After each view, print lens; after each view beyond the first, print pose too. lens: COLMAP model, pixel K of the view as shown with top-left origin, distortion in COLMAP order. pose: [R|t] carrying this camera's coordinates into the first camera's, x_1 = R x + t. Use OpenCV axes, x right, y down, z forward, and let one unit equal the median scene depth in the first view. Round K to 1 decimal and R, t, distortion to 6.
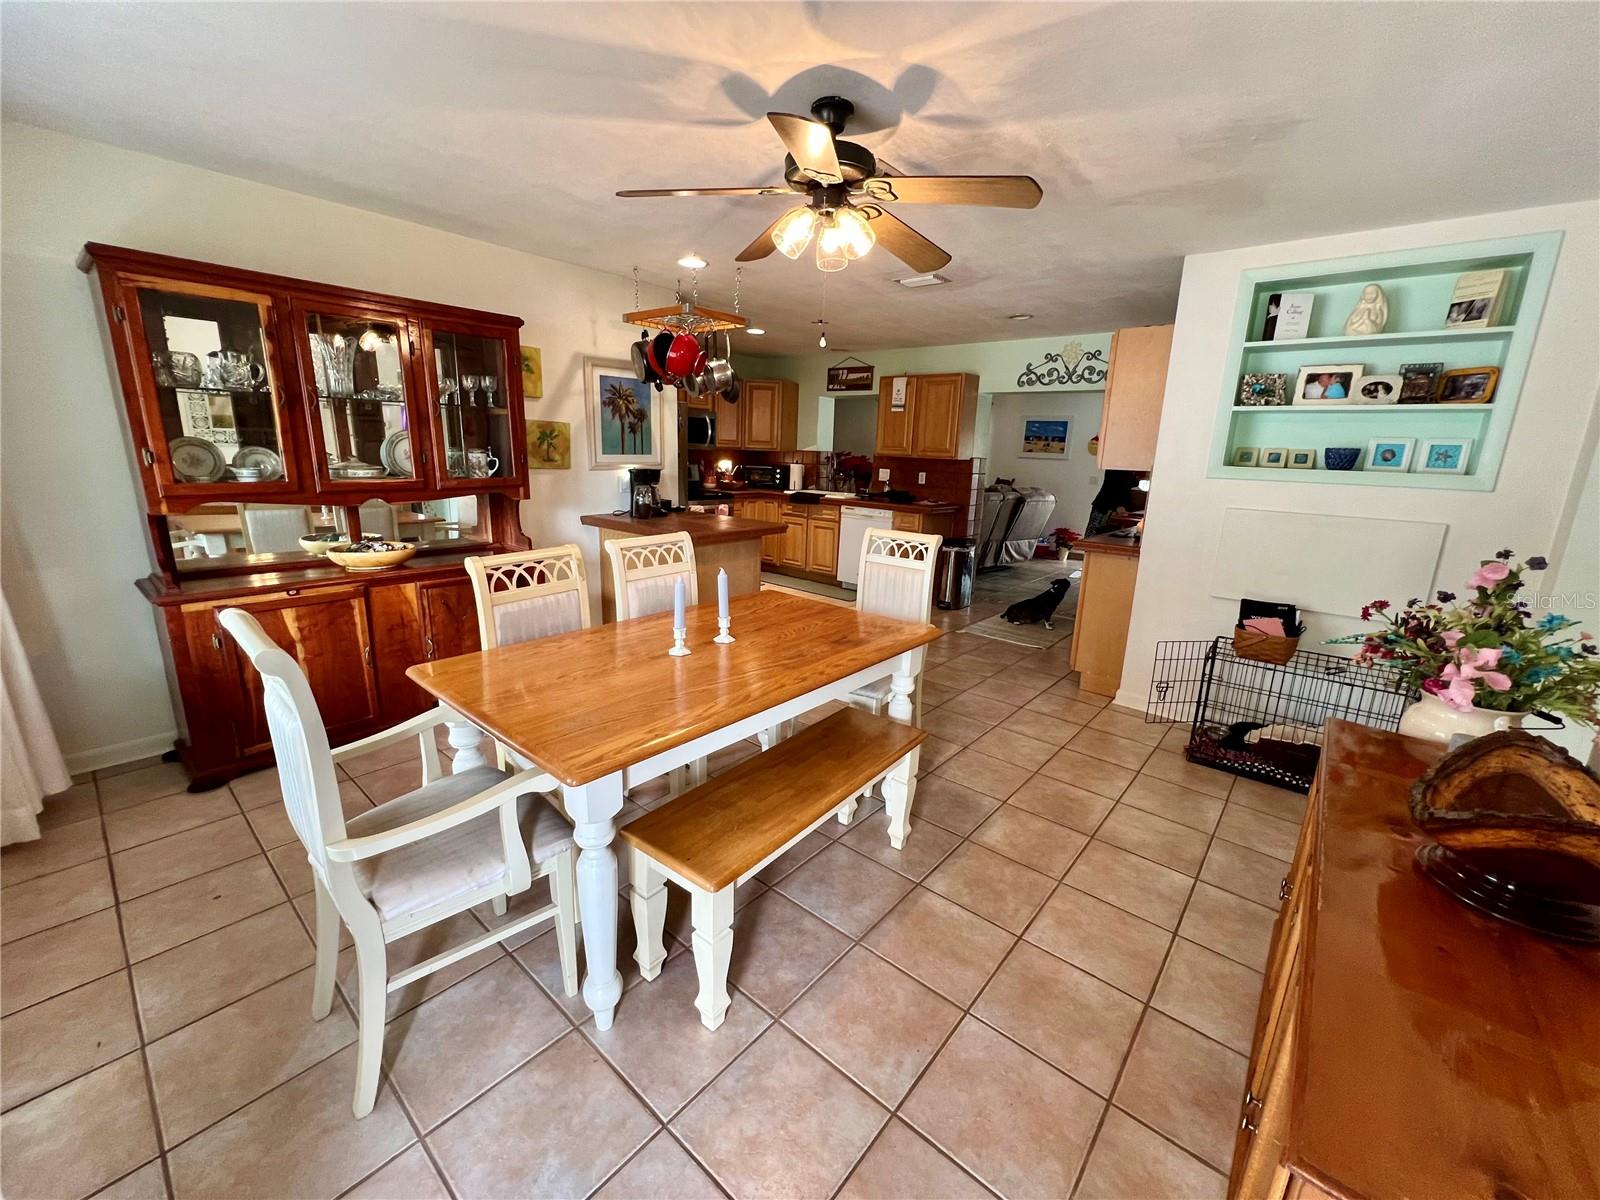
lens RADIAL K [[640.0, 0, 801.2], [0, 640.0, 600.0], [0, 0, 1]] dist [-0.004048, 0.000133]
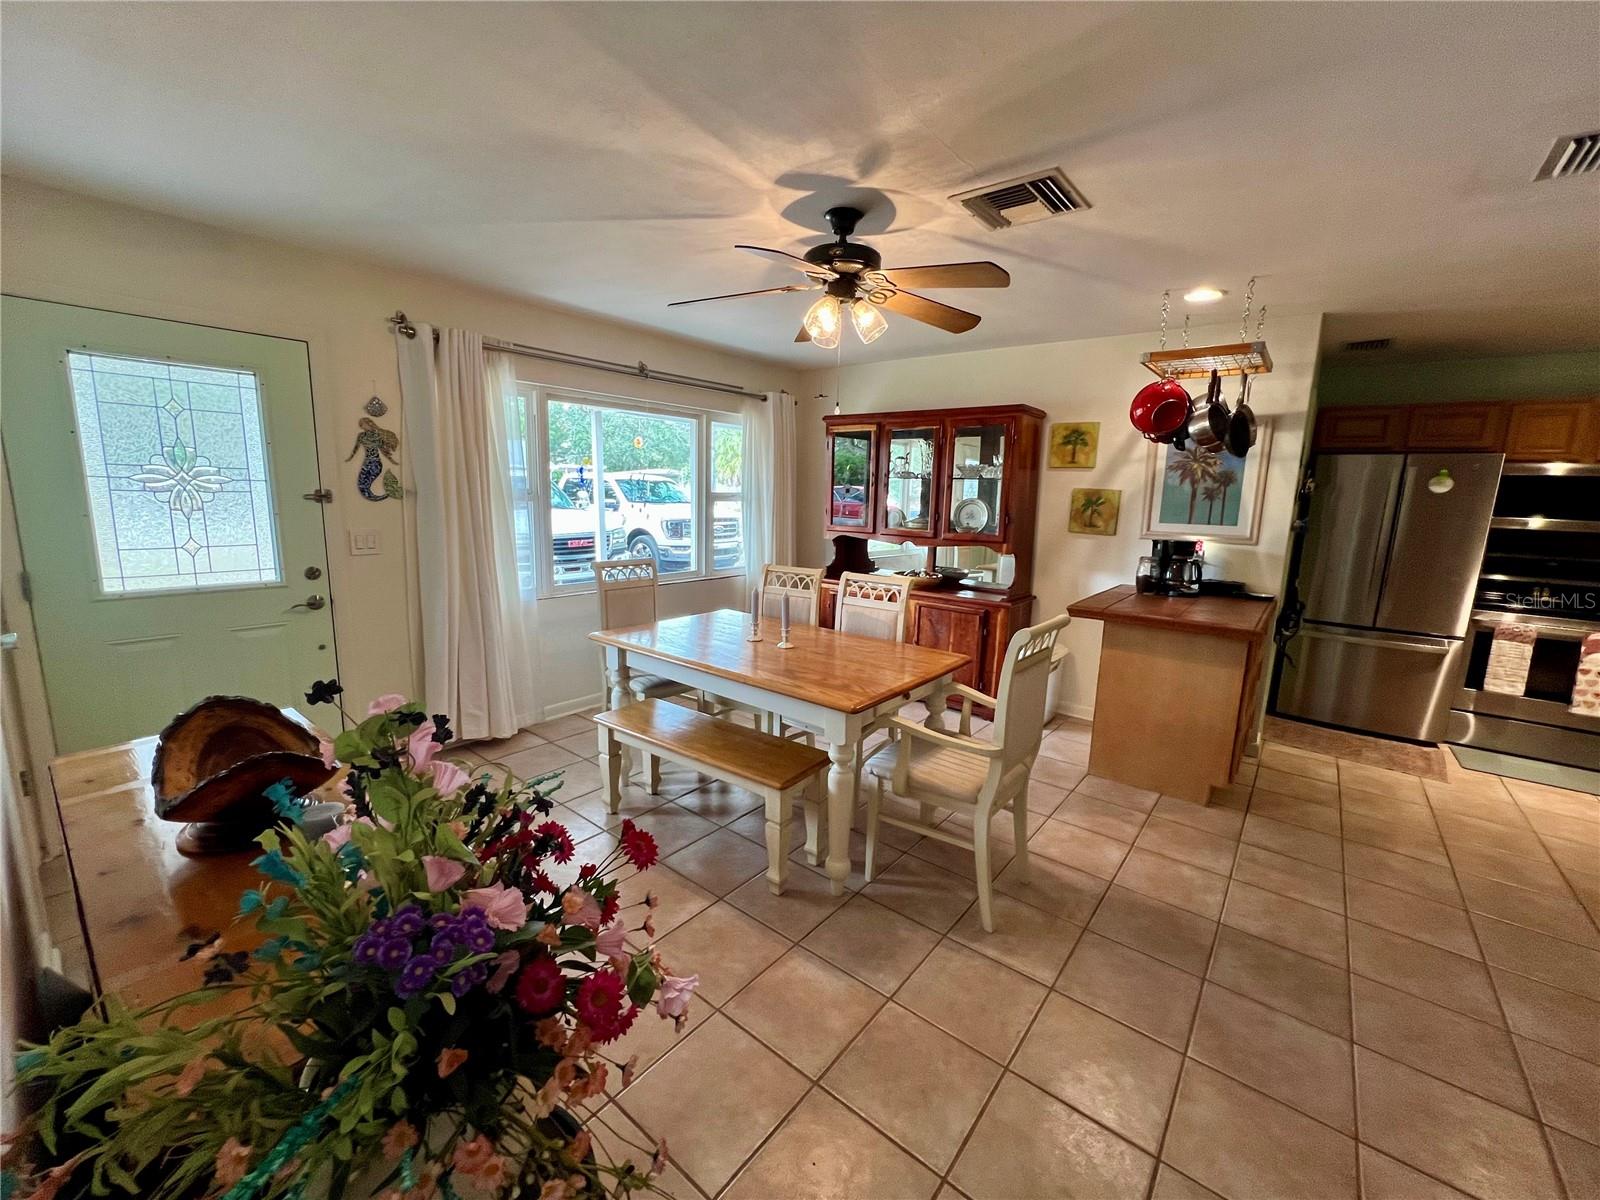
lens RADIAL K [[640.0, 0, 801.1], [0, 640.0, 601.1], [0, 0, 1]] dist [-0.004048, 0.000133]
pose [[0.027945, 0.140790, -0.989645, 0.845603], [-0.260456, 0.956860, 0.128772, -0.148143], [0.965081, 0.254160, 0.063409, 0.671644]]
